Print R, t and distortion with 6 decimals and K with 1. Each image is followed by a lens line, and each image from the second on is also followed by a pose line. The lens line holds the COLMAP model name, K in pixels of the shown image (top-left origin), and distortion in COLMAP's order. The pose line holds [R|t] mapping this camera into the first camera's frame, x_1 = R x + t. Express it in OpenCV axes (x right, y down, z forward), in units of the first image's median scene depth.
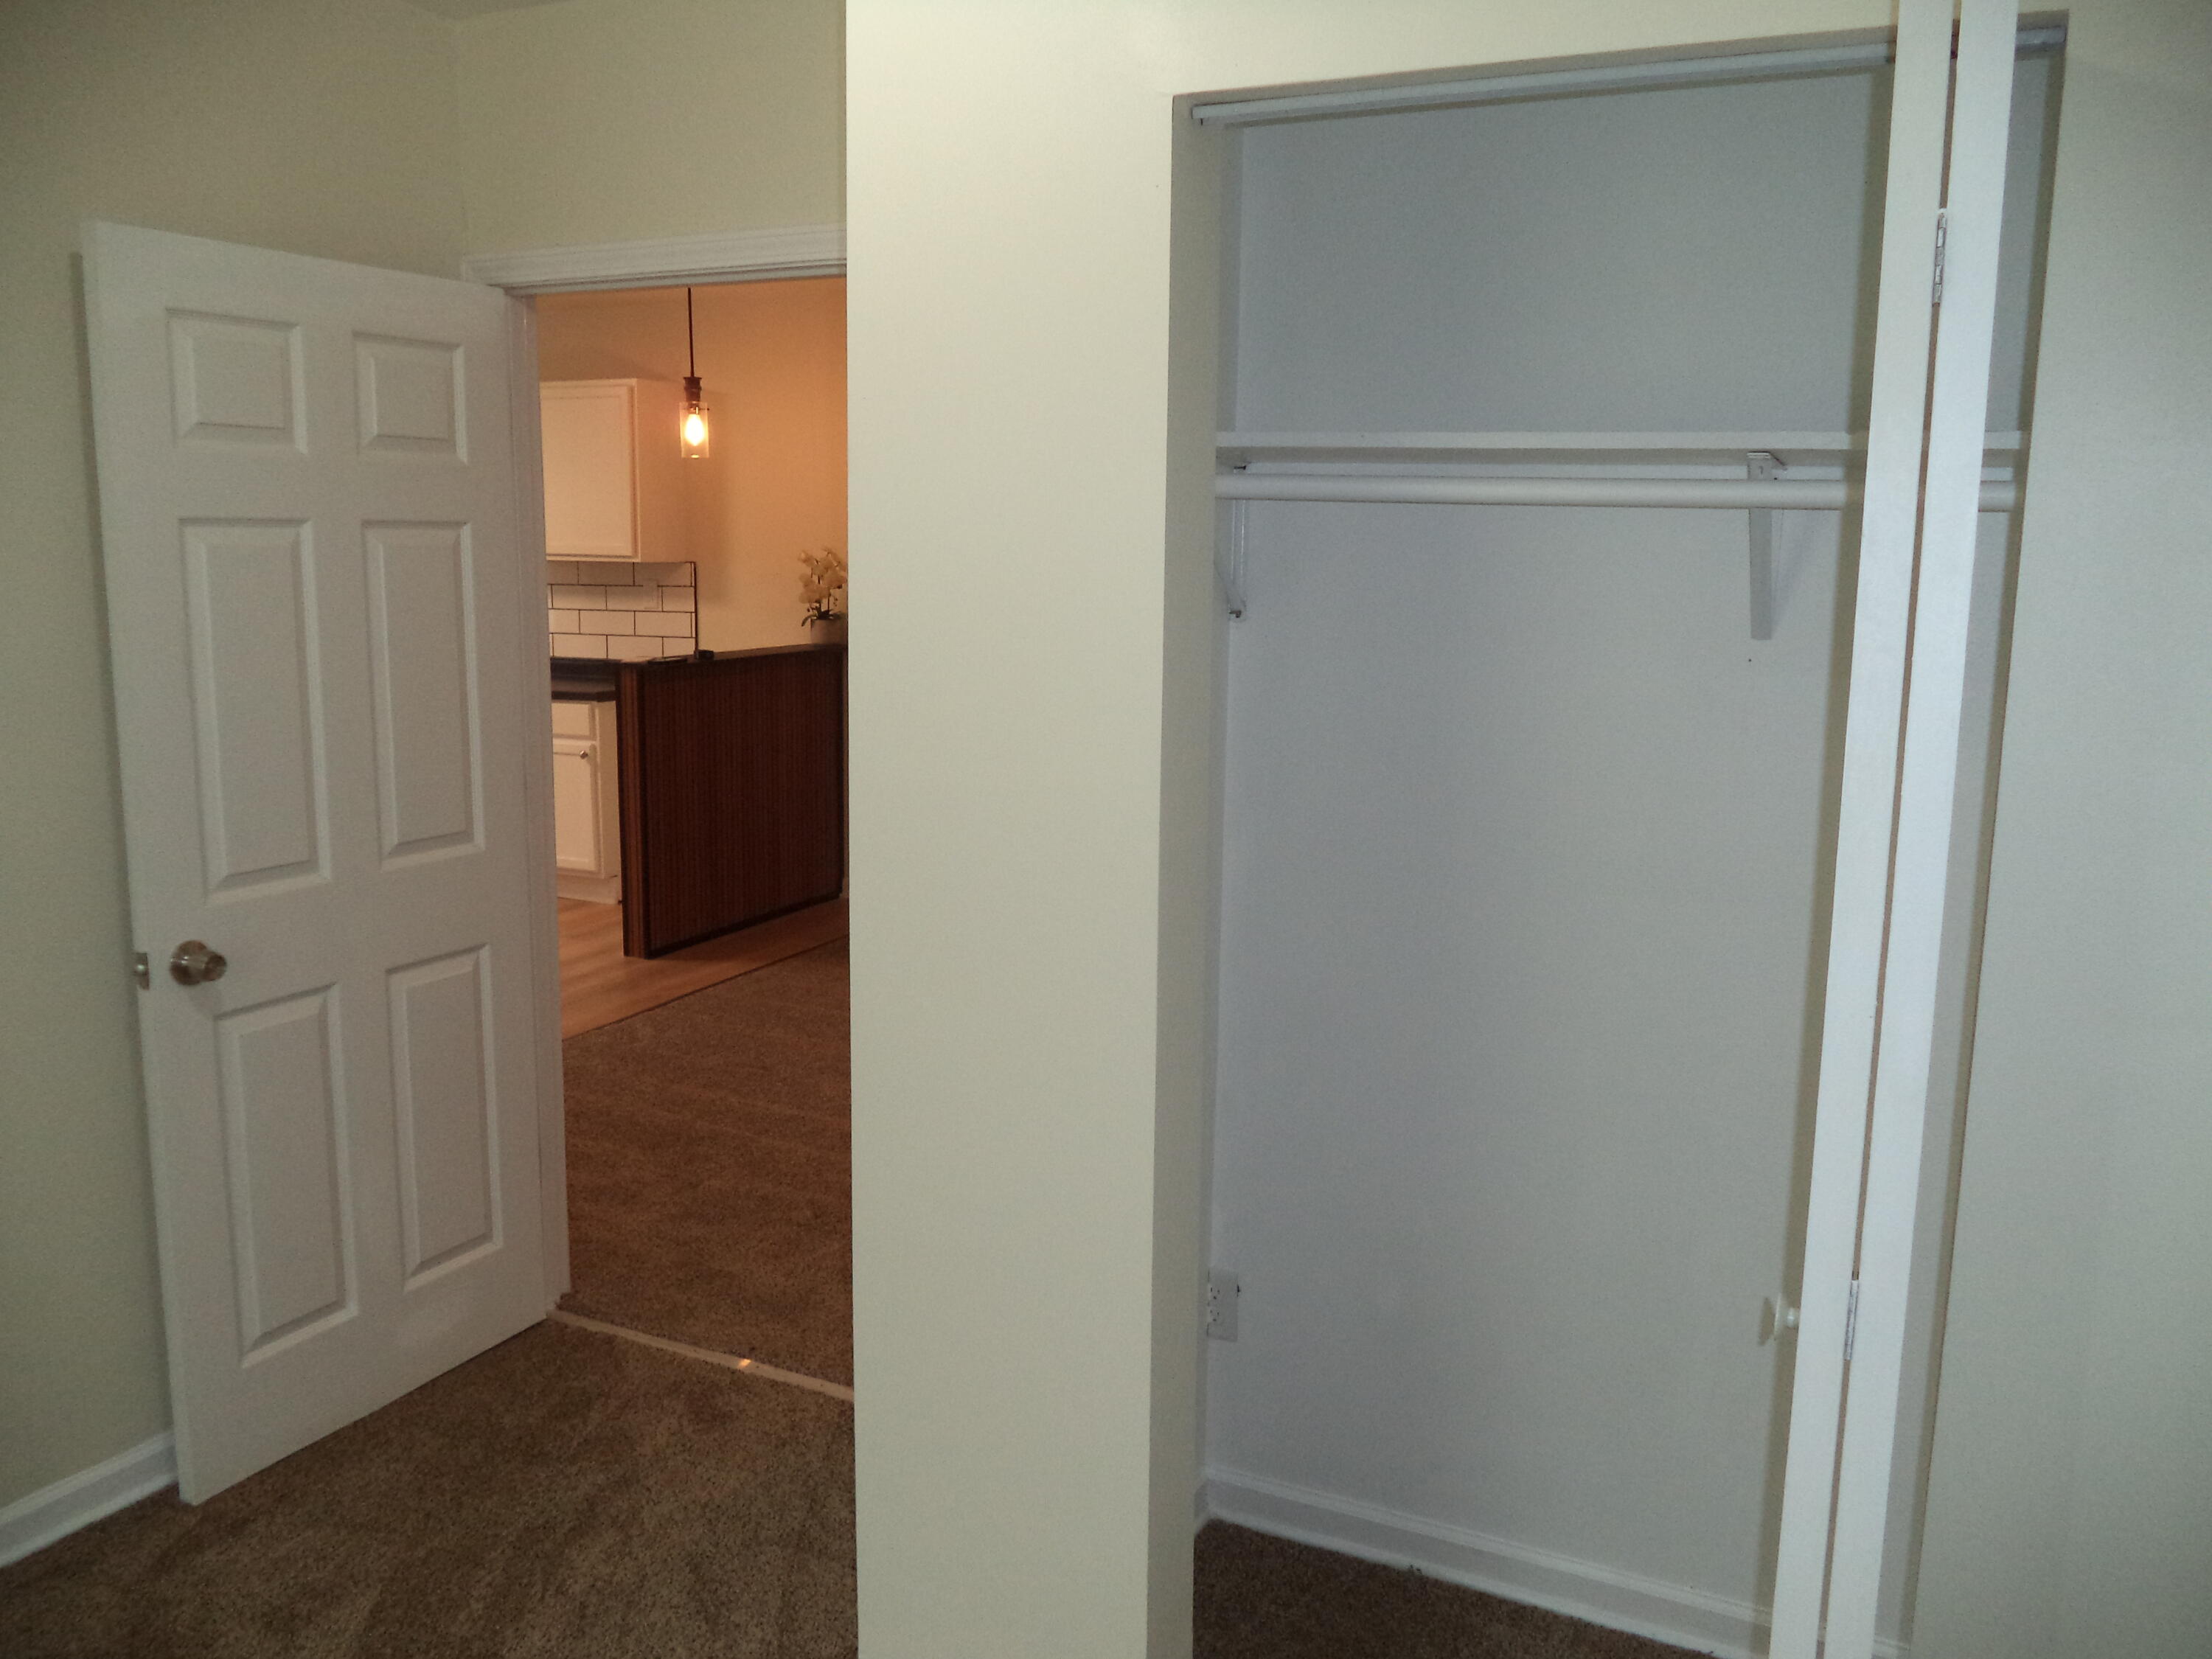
lens RADIAL K [[1763.2, 0, 1101.1], [0, 1763.2, 834.3], [0, 0, 1]] dist [-0.036142, 0.001713]
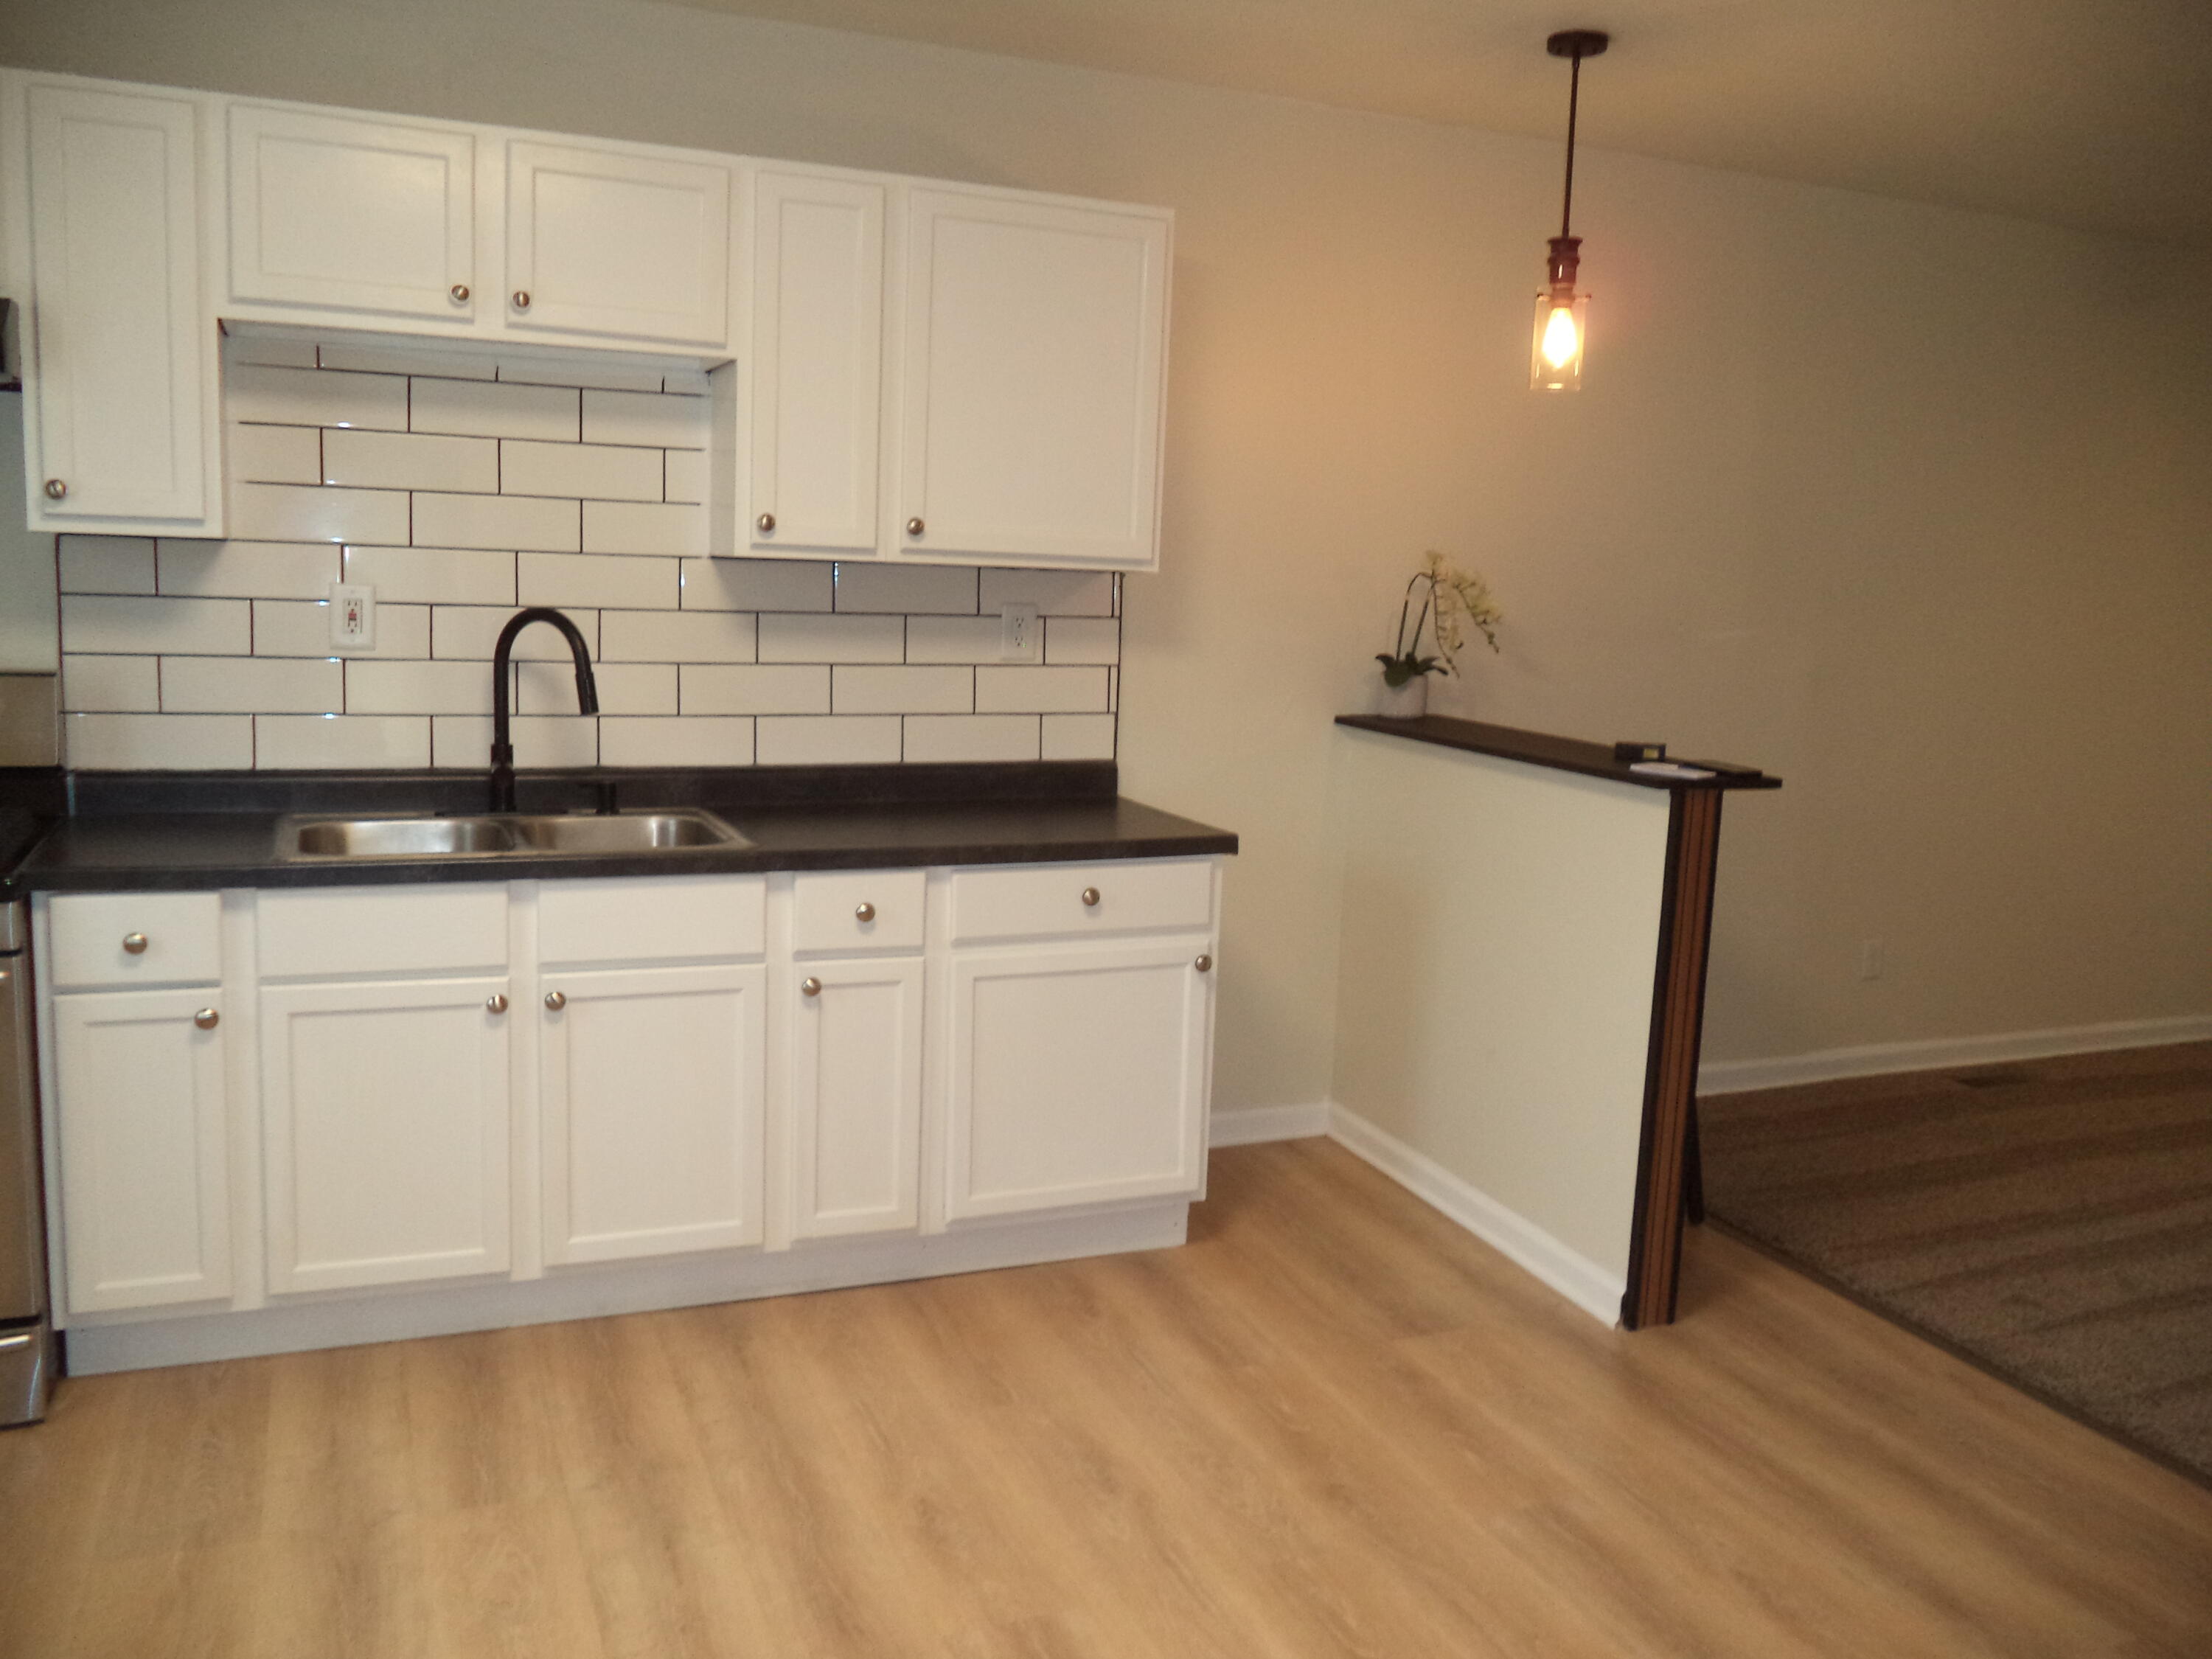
lens RADIAL K [[1763.2, 0, 1095.2], [0, 1763.2, 830.0], [0, 0, 1]] dist [-0.036142, 0.001713]
pose [[0.645756, -0.093987, 0.757737, -1.560941], [0.099094, 0.994318, 0.038882, -0.236873], [-0.757086, 0.049979, 0.651401, 1.589816]]
